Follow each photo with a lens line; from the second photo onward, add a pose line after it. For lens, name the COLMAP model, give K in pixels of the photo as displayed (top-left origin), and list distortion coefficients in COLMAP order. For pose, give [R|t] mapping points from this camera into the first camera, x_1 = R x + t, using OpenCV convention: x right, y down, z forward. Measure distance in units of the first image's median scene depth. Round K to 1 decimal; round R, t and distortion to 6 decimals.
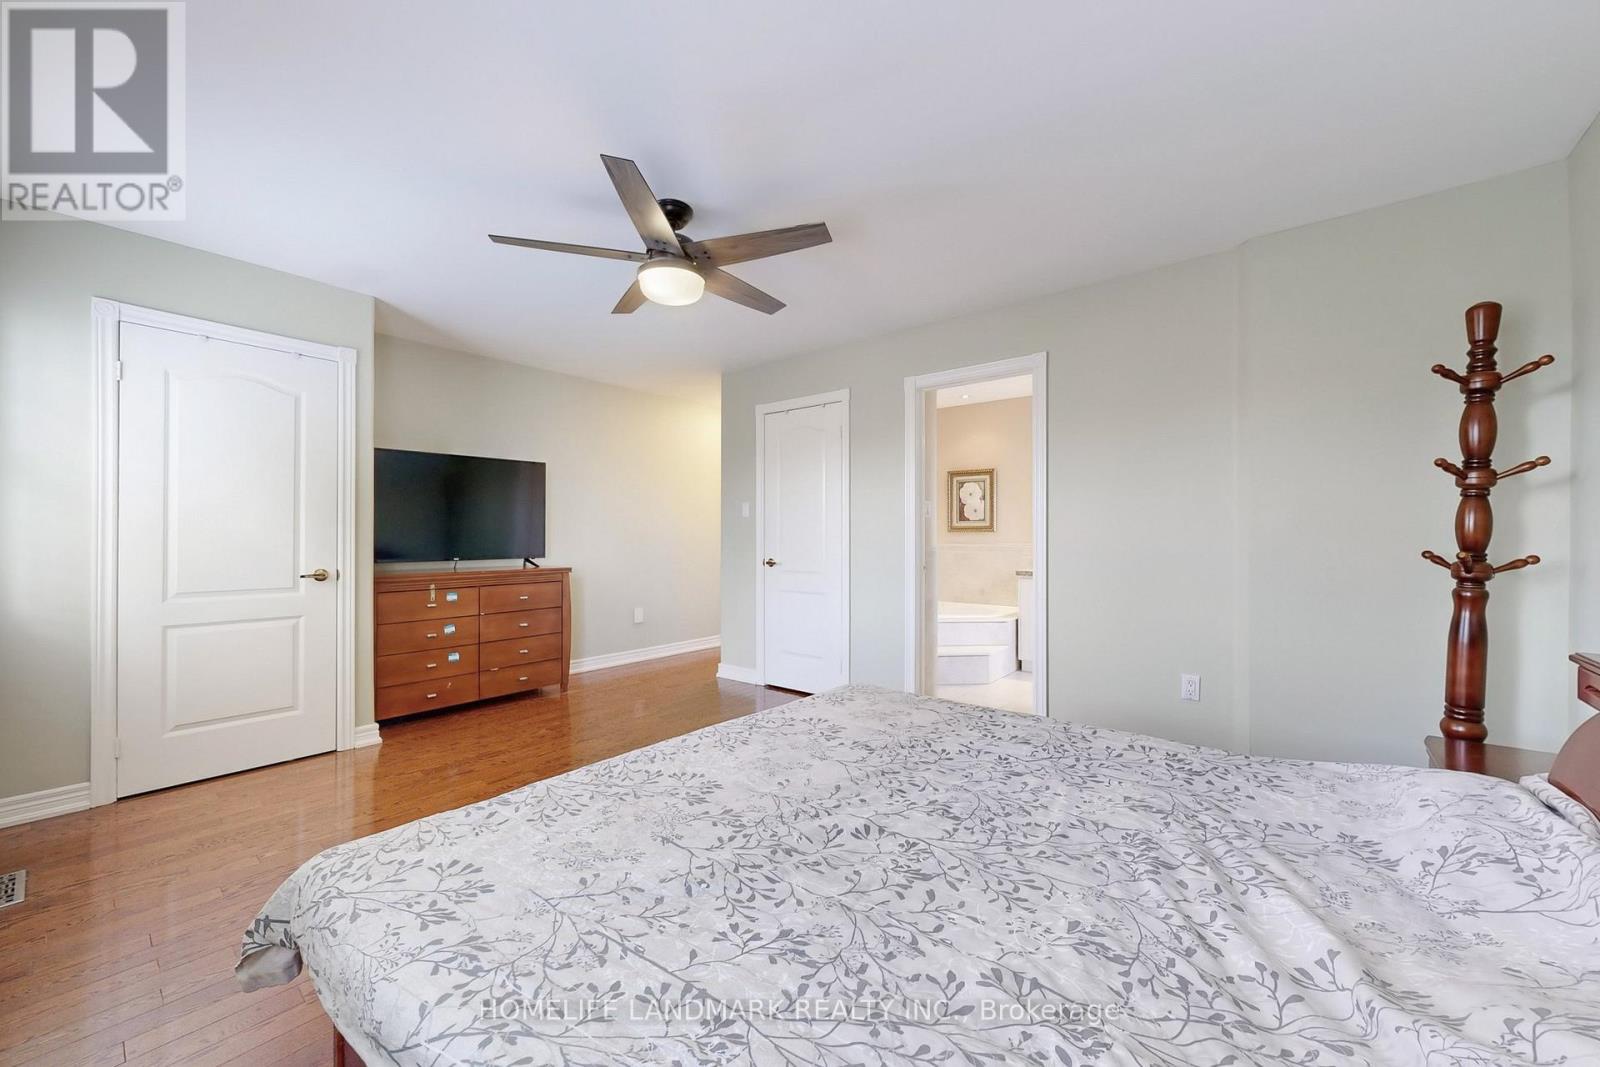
lens RADIAL K [[609.4, 0, 800.0], [0, 609.4, 533.5], [0, 0, 1]] dist [0.000326, 0.000059]
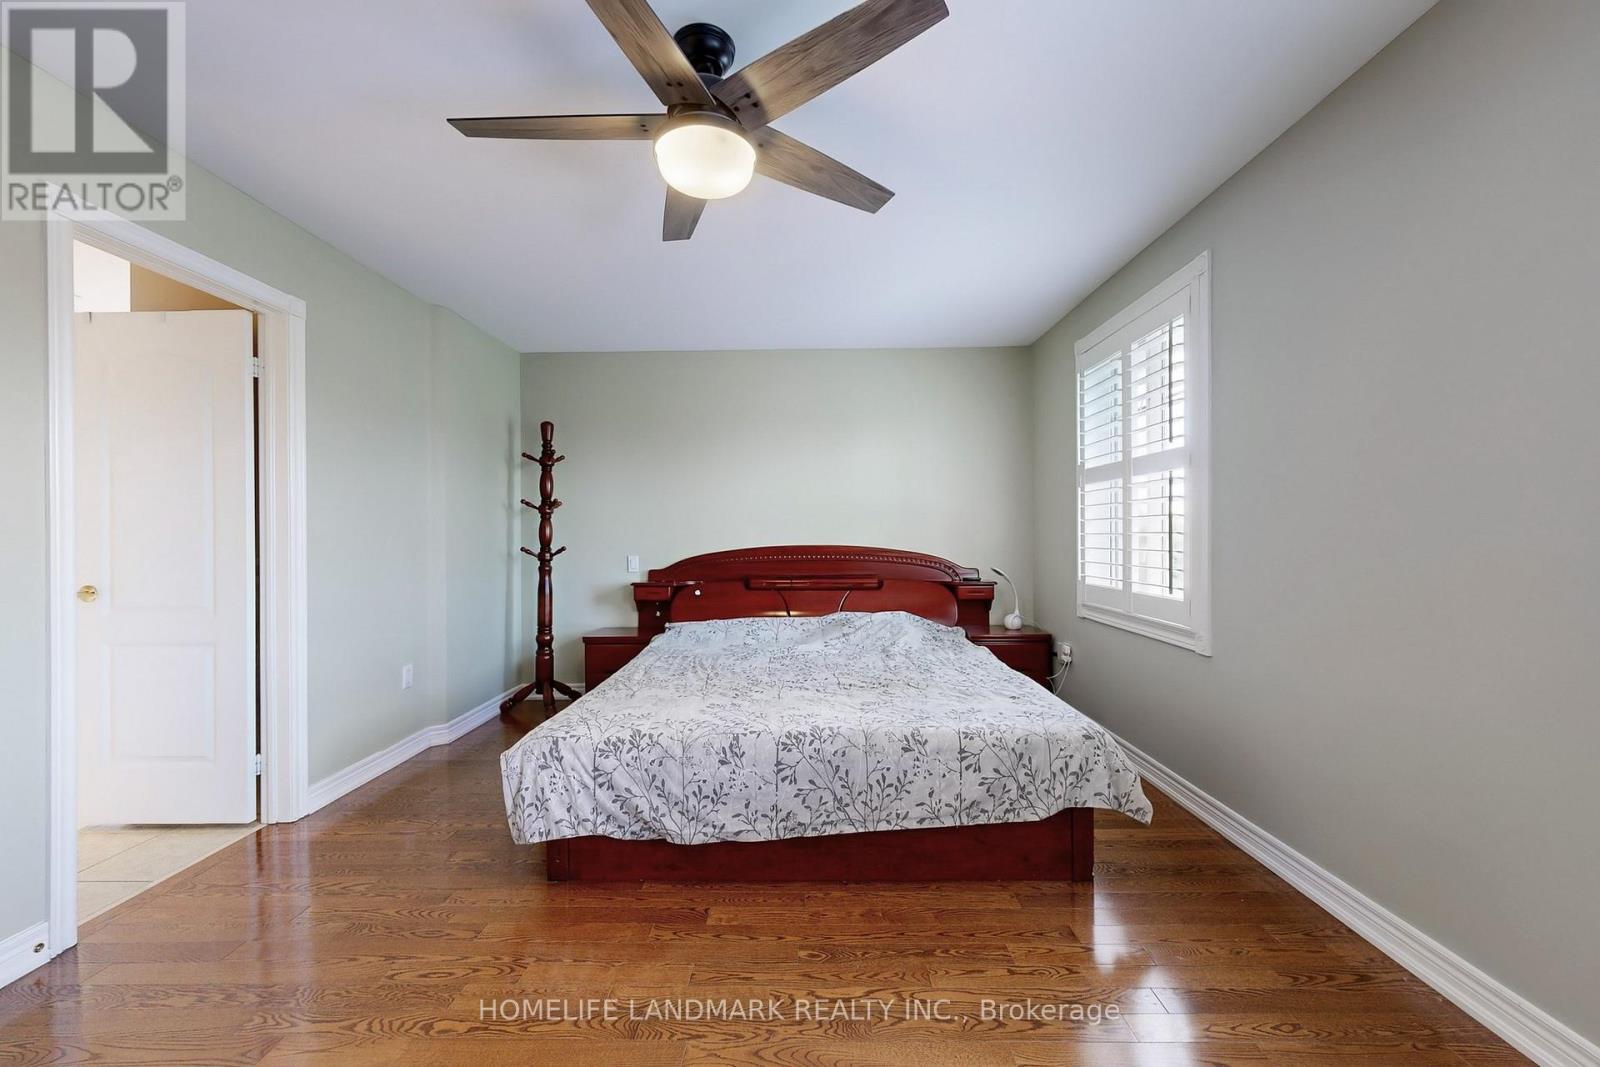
lens RADIAL K [[612.9, 0, 801.8], [0, 612.9, 535.7], [0, 0, 1]] dist [0.001390, 0.000050]
pose [[-0.633567, 0.002315, 0.773684, -0.922757], [0.001461, 0.999997, -0.001796, 0.000245], [-0.773687, -0.000007, -0.633569, 1.565254]]
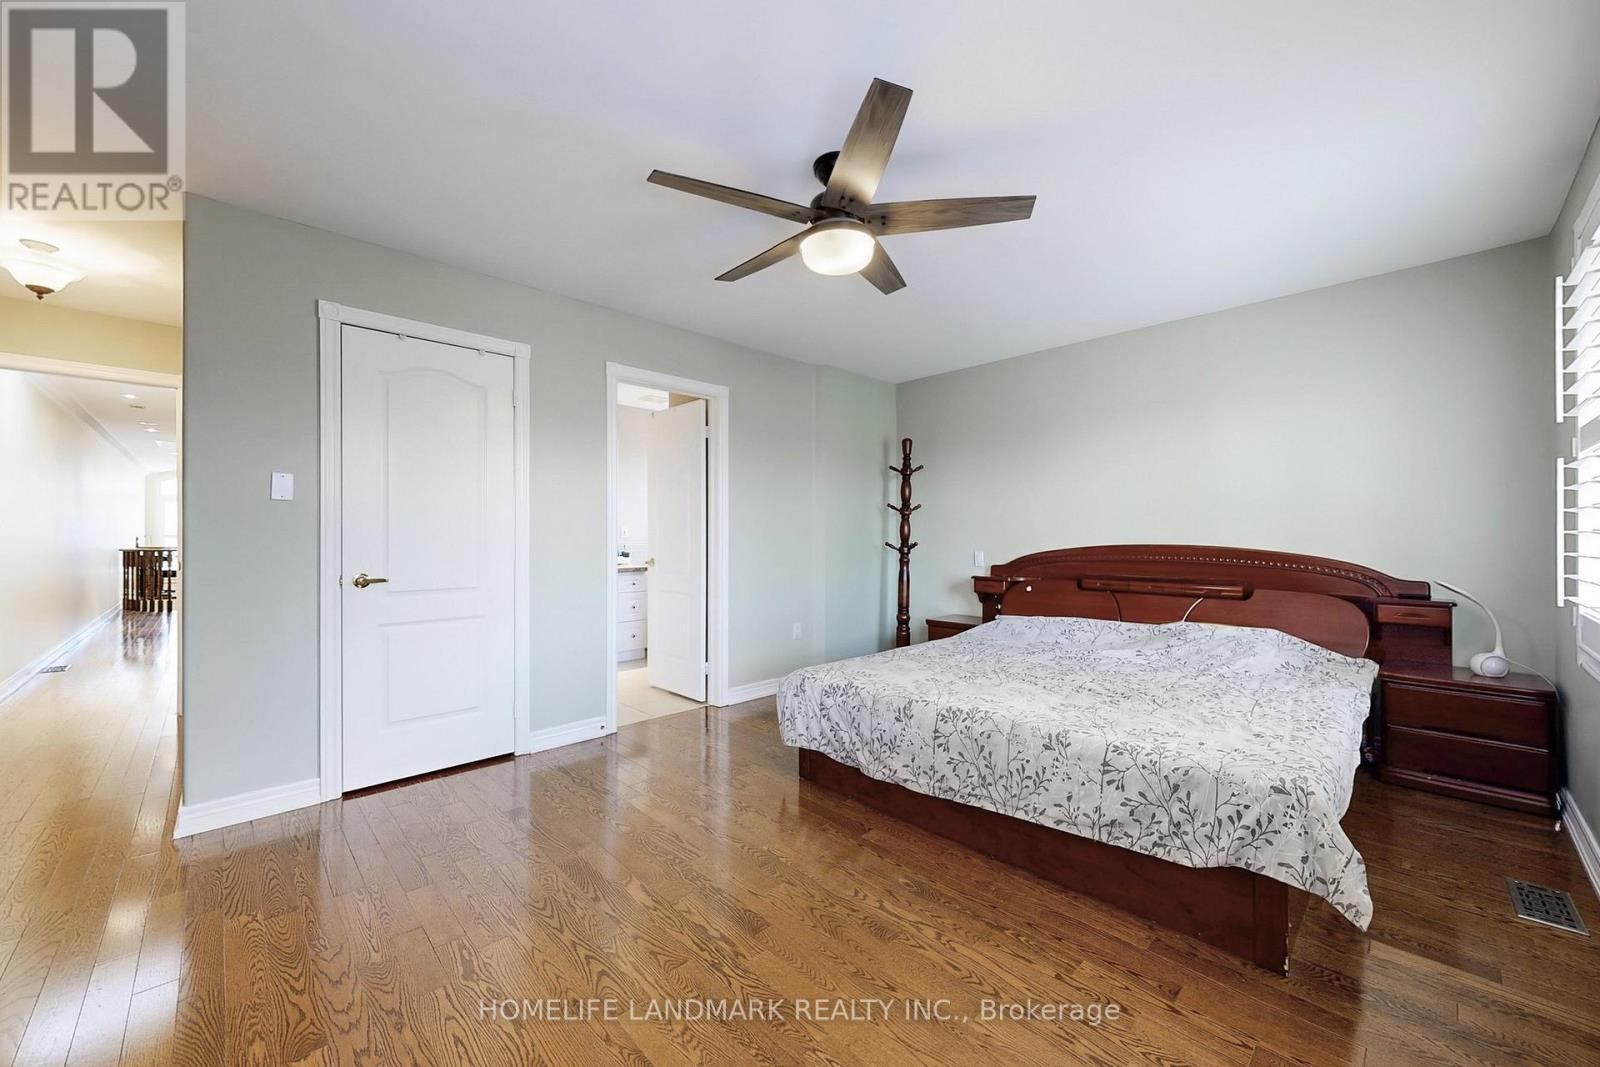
lens RADIAL K [[609.4, 0, 800.0], [0, 609.4, 533.5], [0, 0, 1]] dist [0.000326, 0.000059]
pose [[0.107515, 0.002052, 0.994201, -1.269267], [-0.003477, 0.999993, -0.001688, 0.002311], [-0.994197, -0.003275, 0.107522, 1.119241]]
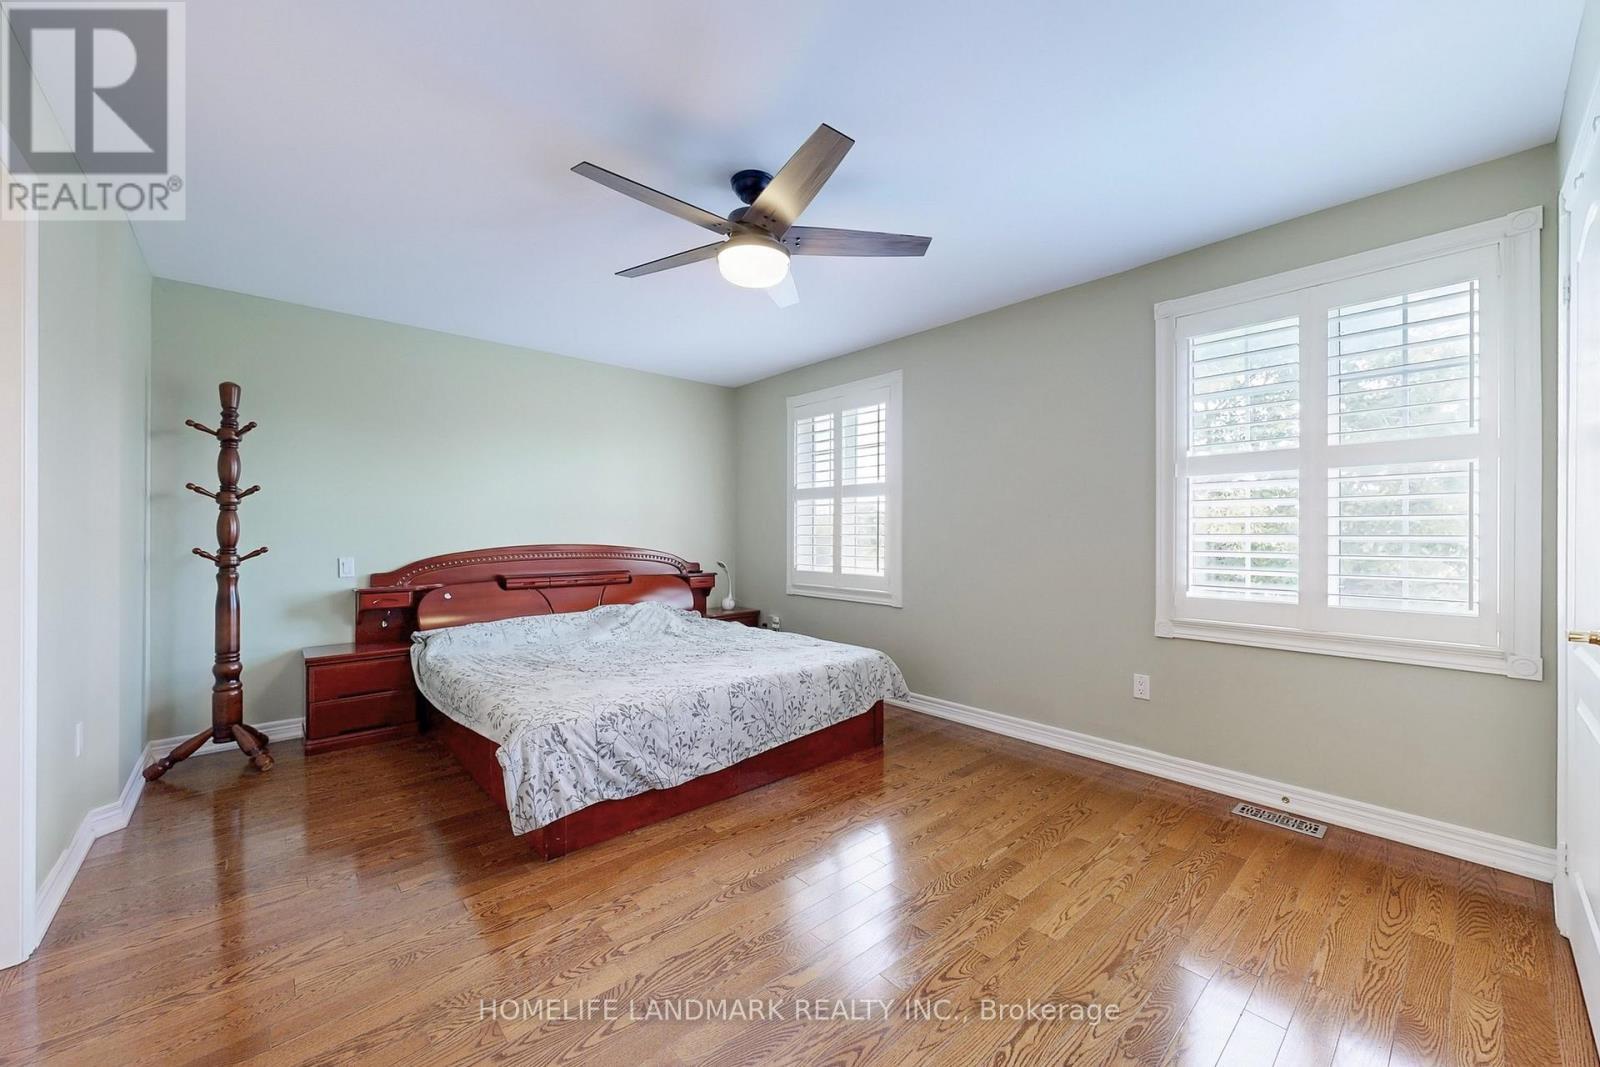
lens RADIAL K [[609.4, 0, 800.0], [0, 609.4, 533.5], [0, 0, 1]] dist [0.000326, 0.000059]
pose [[-0.989951, -0.002163, 0.141394, -0.480150], [-0.003101, 0.999975, -0.006416, 0.002245], [-0.141376, -0.006790, -0.989933, 2.207794]]
